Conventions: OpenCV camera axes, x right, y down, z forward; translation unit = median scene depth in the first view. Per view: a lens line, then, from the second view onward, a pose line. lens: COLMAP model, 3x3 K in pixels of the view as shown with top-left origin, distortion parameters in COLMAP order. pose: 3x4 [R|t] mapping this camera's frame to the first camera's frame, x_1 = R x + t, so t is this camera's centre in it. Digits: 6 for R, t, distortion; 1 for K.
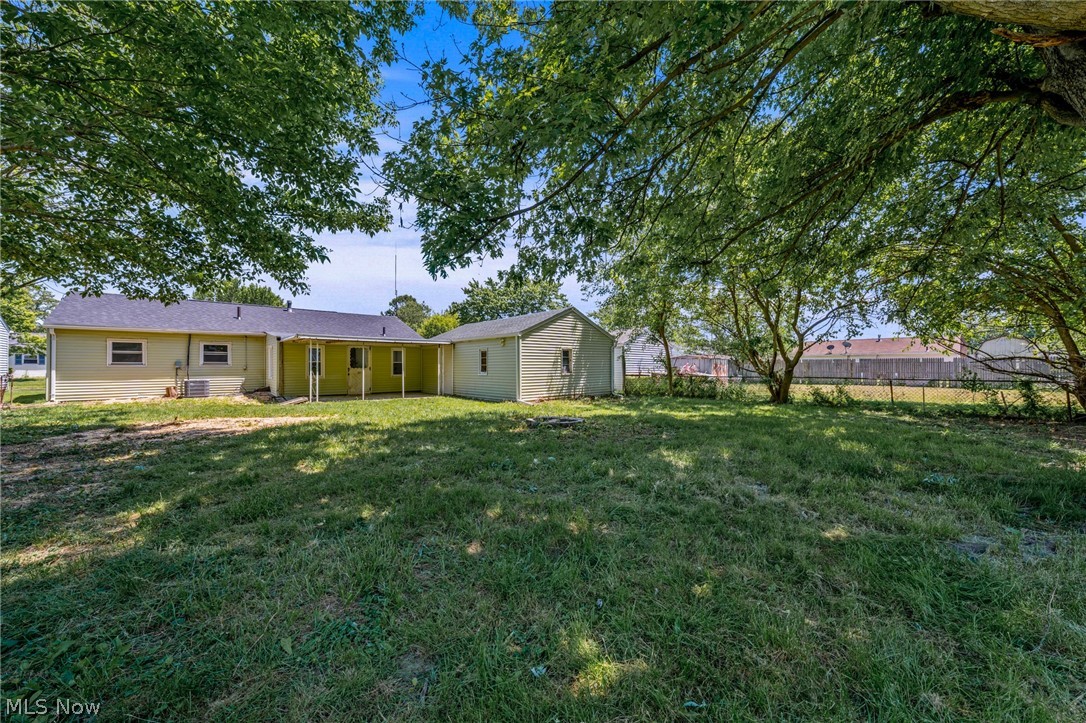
lens RADIAL K [[394.8, 0, 542.8], [0, 394.8, 355.4], [0, 0, 1]] dist [0.002656, 0.000303]
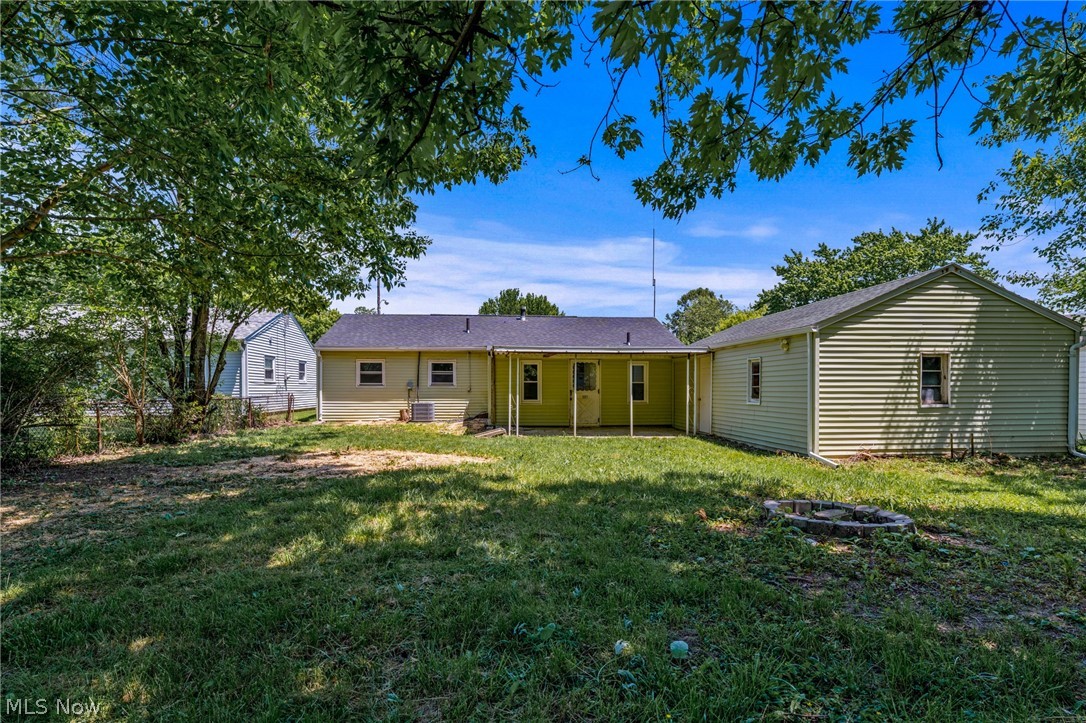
lens RADIAL K [[541.7, 0, 539.6], [0, 541.7, 385.1], [0, 0, 1]] dist [0.001028, 0.000460]
pose [[0.796803, 0.000434, -0.604239, 0.074147], [0.013608, 0.999733, 0.018663, 0.002919], [0.604086, -0.023093, 0.796584, 0.175430]]
